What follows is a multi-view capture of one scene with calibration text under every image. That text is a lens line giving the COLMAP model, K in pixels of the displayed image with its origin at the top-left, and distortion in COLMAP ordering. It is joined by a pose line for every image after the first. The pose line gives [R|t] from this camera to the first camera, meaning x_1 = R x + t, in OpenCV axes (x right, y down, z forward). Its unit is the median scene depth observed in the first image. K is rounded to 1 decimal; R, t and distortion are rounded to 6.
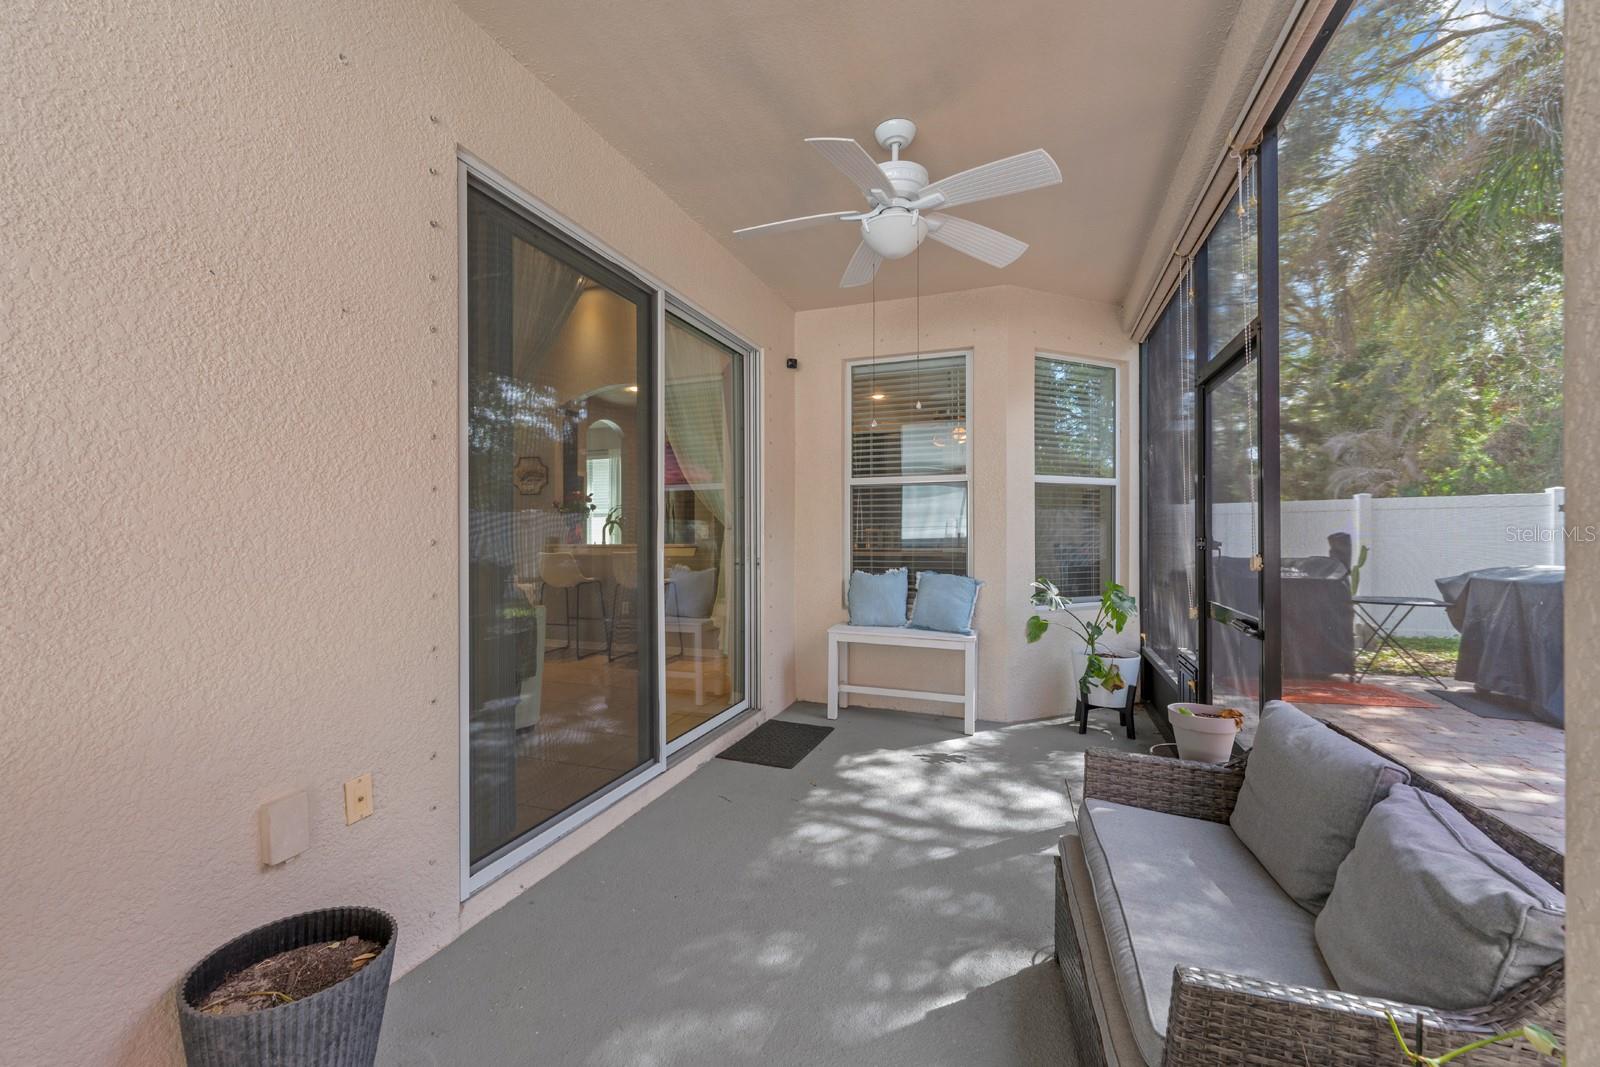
lens RADIAL K [[653.4, 0, 800.1], [0, 653.4, 529.8], [0, 0, 1]] dist [-0.003525, -0.000131]
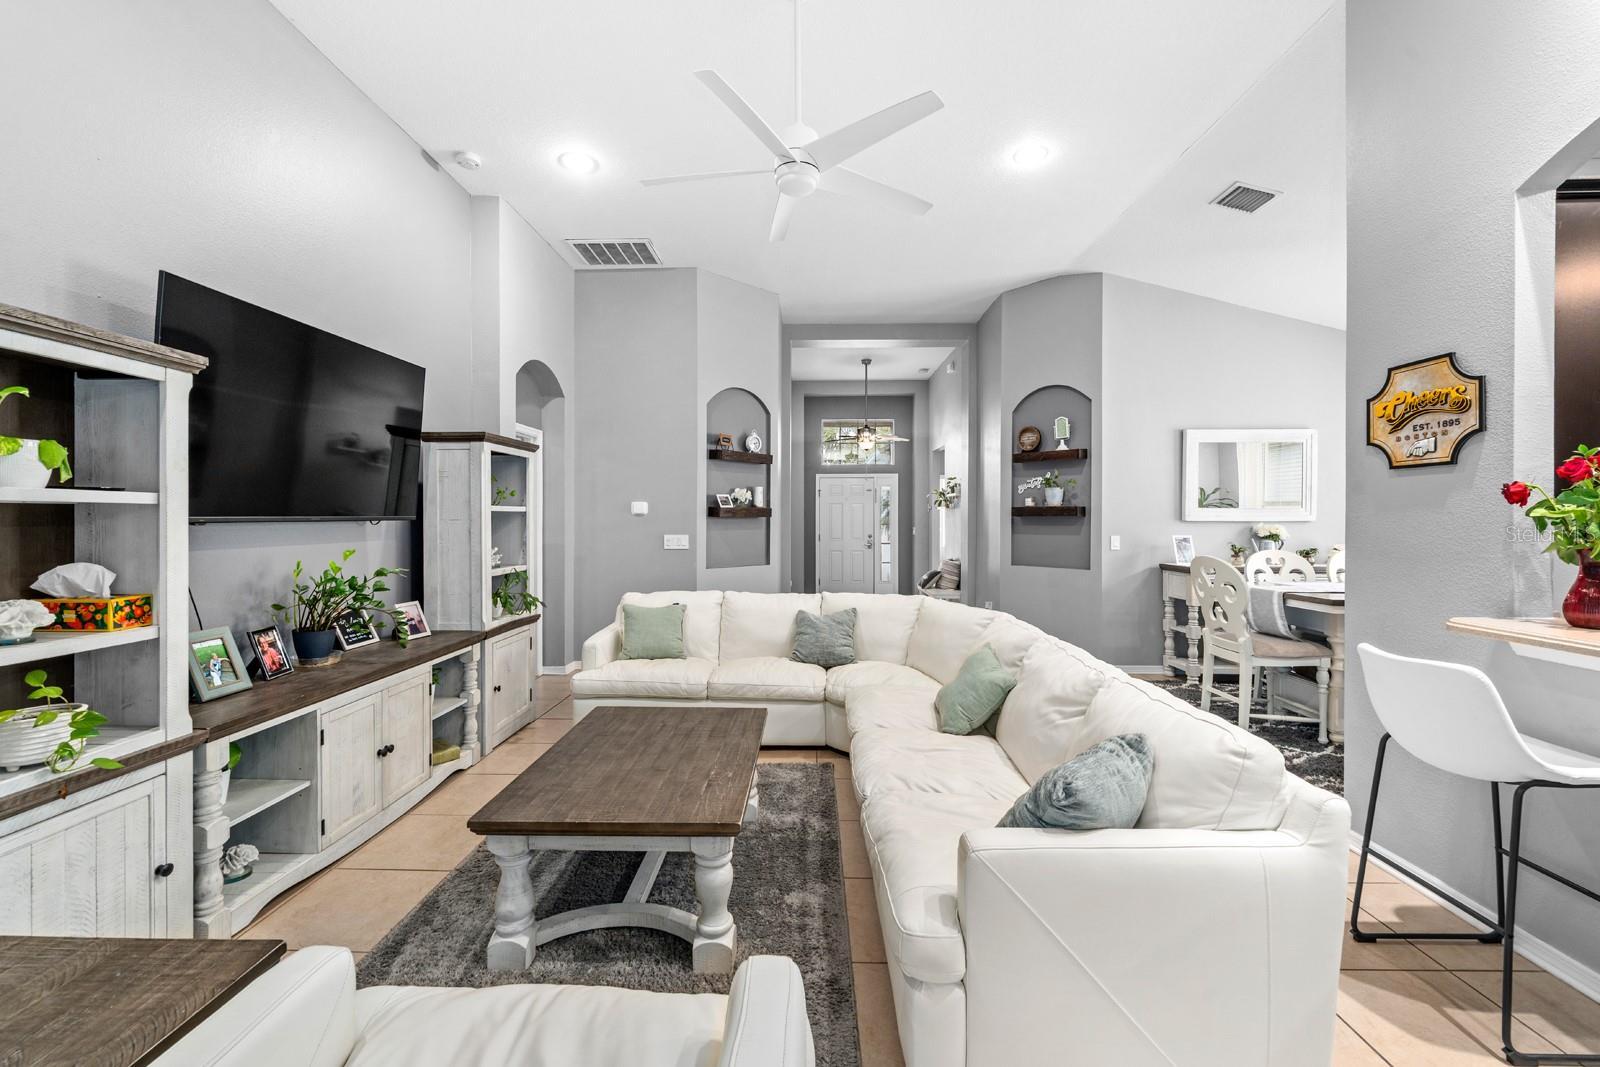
lens RADIAL K [[653.4, 0, 802.7], [0, 653.4, 525.7], [0, 0, 1]] dist [-0.003525, -0.000131]
pose [[0.318099, 0.012786, -0.947971, -0.183524], [-0.005436, 0.999917, 0.011663, -0.023821], [0.948042, 0.001444, 0.318142, 0.567505]]
